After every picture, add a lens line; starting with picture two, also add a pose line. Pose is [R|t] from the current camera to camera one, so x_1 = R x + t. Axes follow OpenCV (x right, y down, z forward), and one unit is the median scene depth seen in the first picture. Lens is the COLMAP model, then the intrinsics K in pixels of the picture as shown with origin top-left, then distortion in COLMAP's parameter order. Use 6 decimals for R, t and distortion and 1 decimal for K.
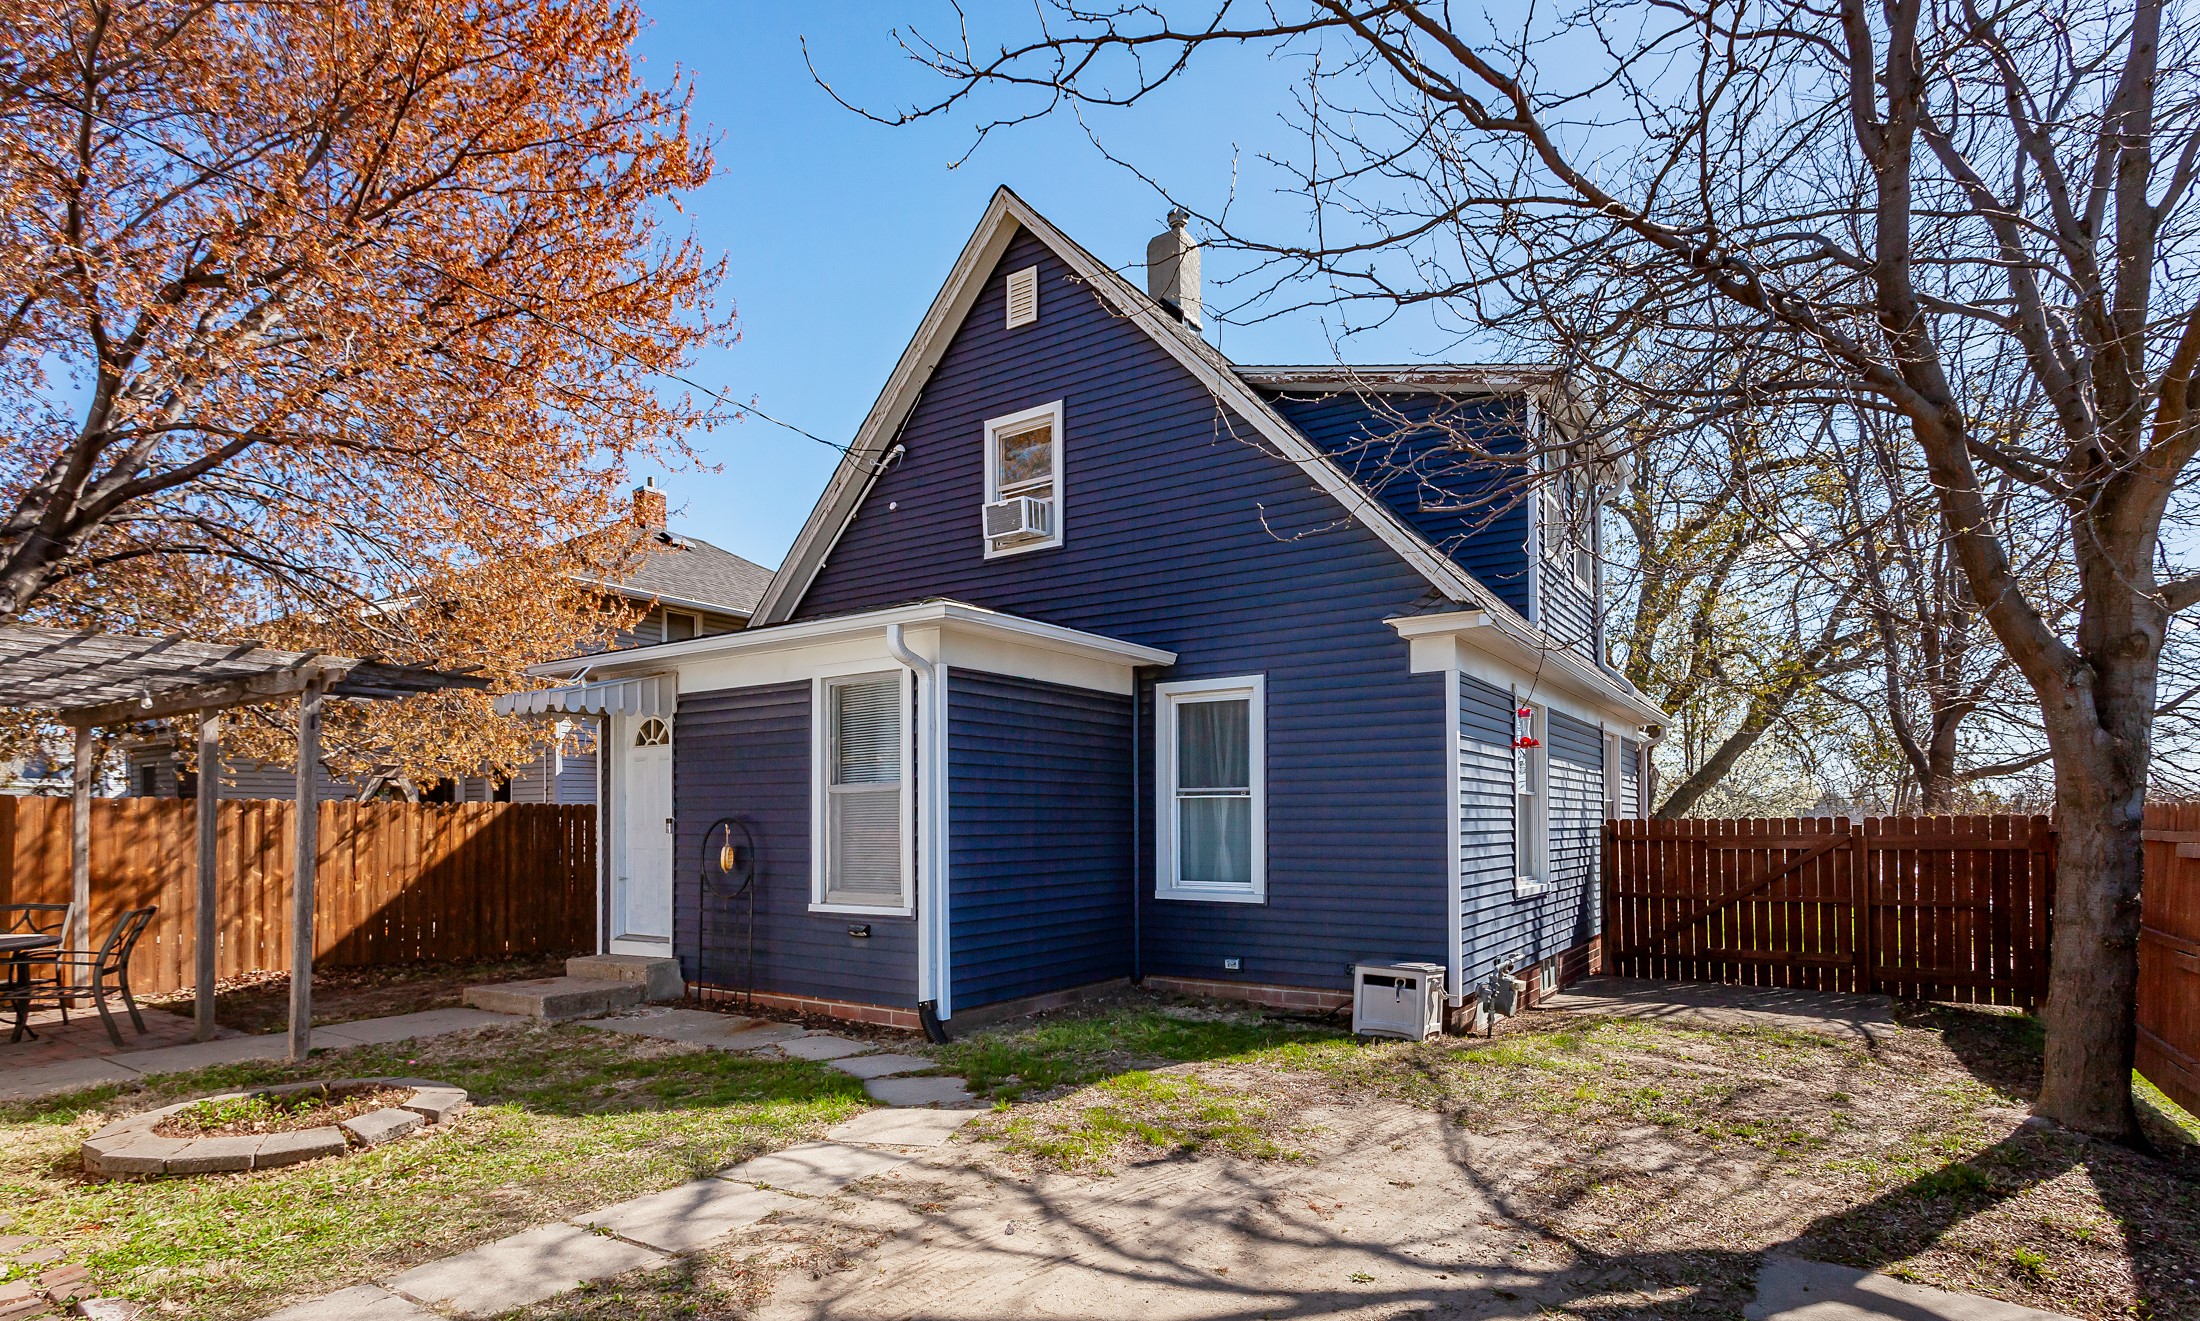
lens RADIAL K [[1099.0, 0, 1103.5], [0, 1099.0, 672.3], [0, 0, 1]] dist [0.004544, 0.000078]
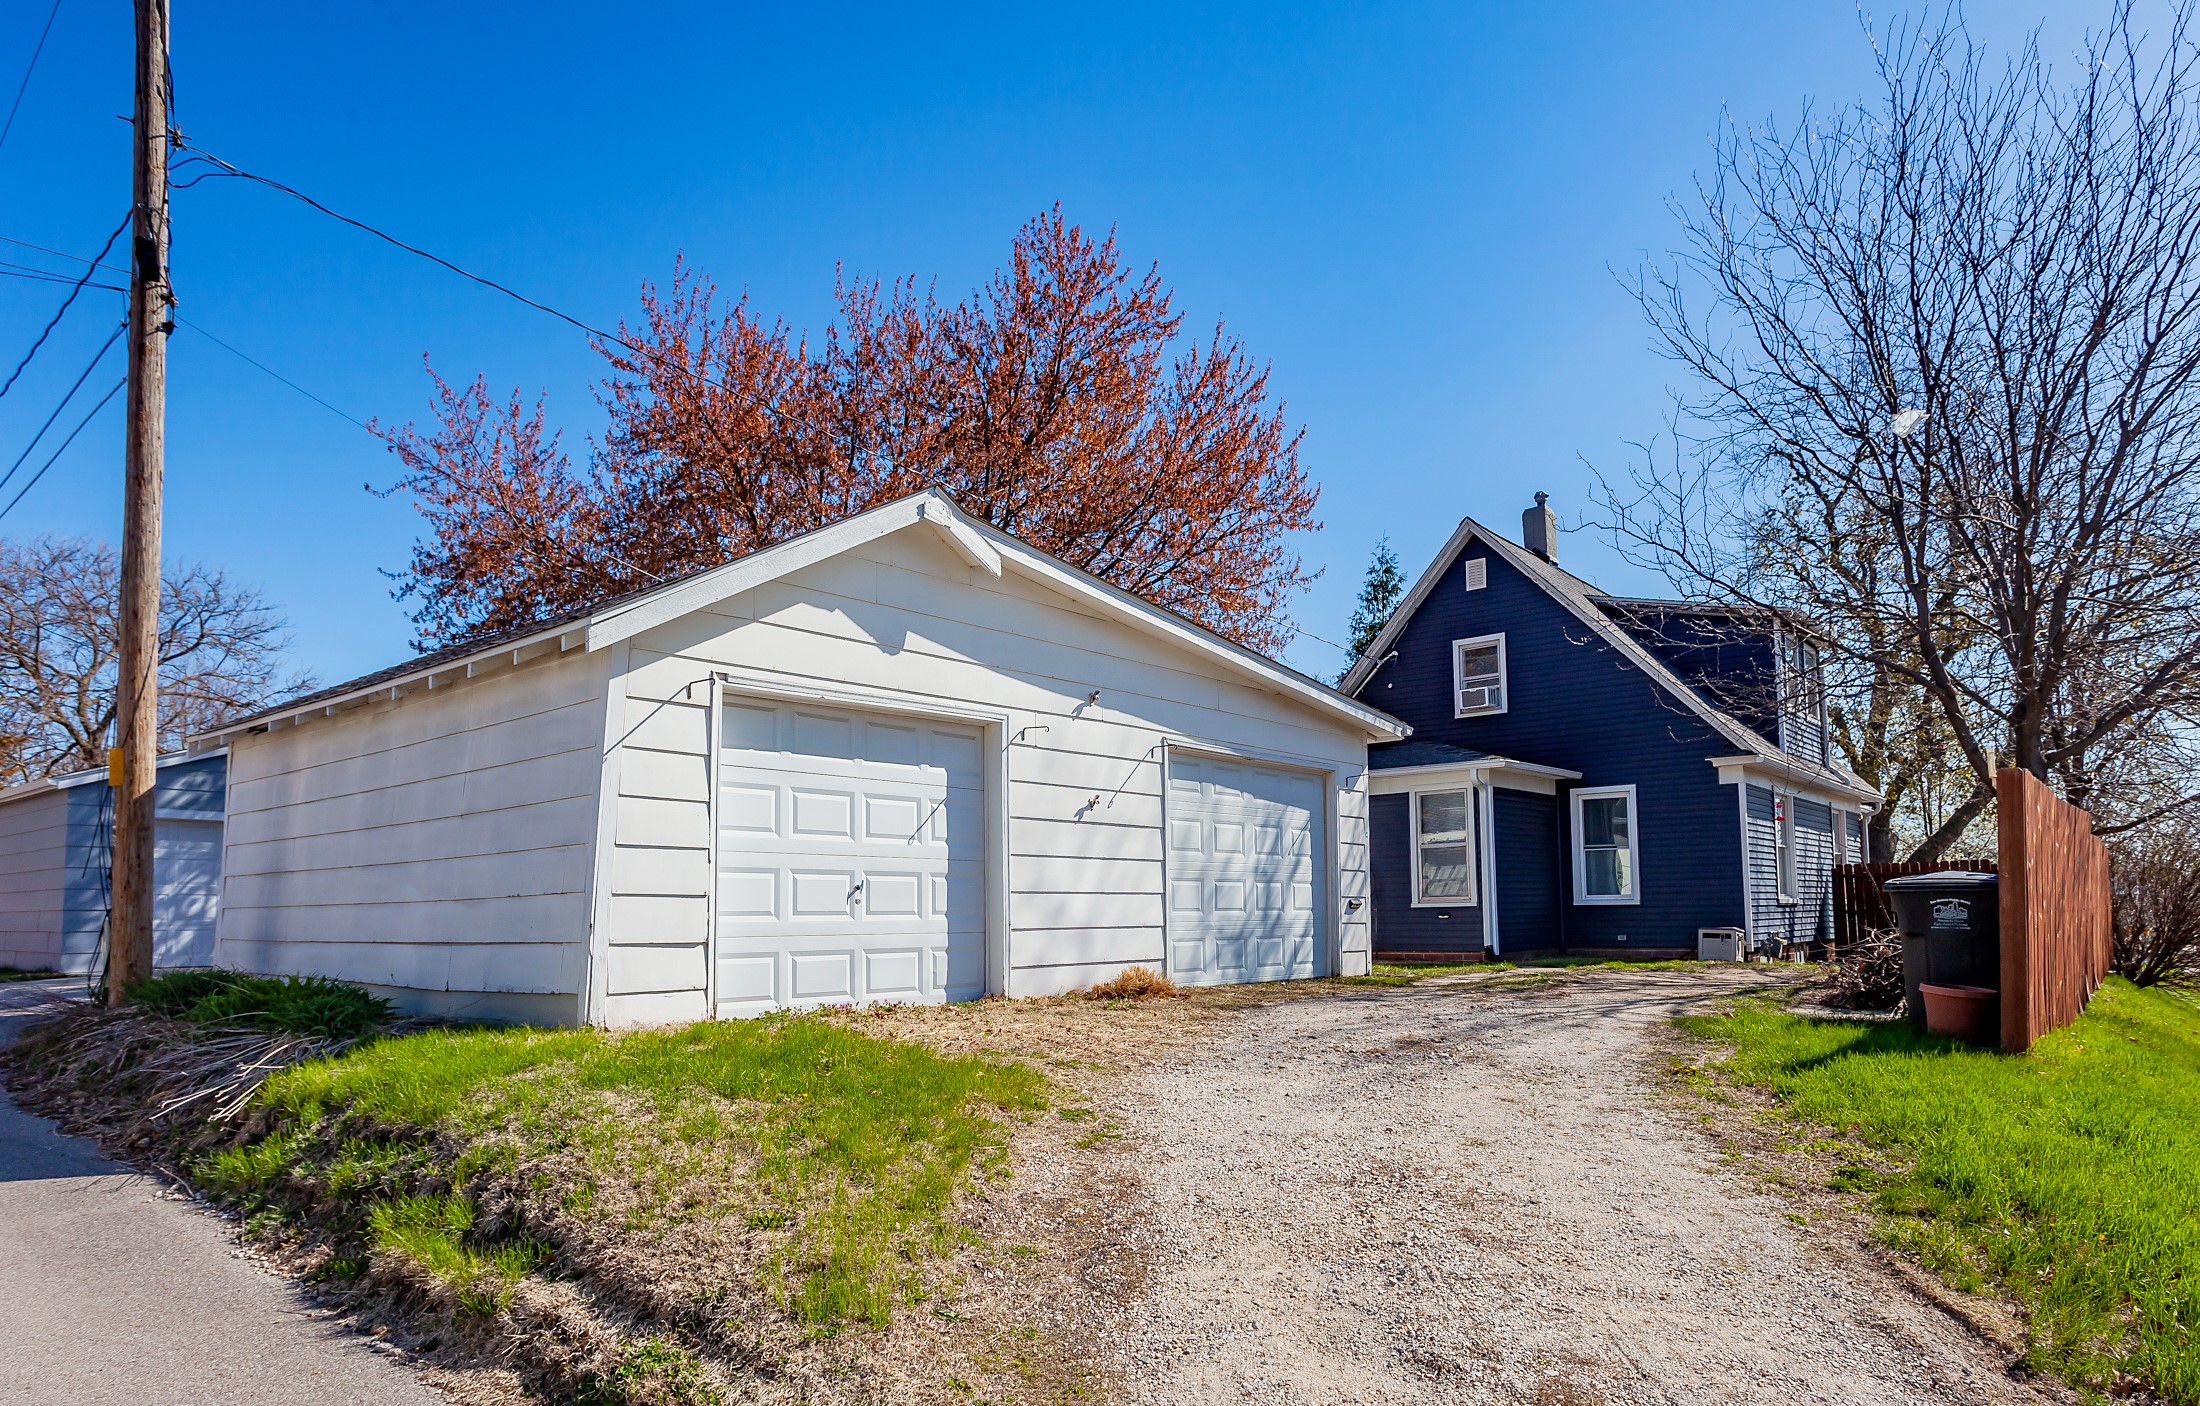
lens RADIAL K [[1315.6, 0, 1095.9], [0, 1315.6, 690.1], [0, 0, 1]] dist [0.012992, 0.001879]
pose [[0.994530, -0.027073, -0.100880, -0.521100], [0.023786, 0.999151, -0.033639, -0.100818], [0.101705, 0.031055, 0.994330, -1.304810]]
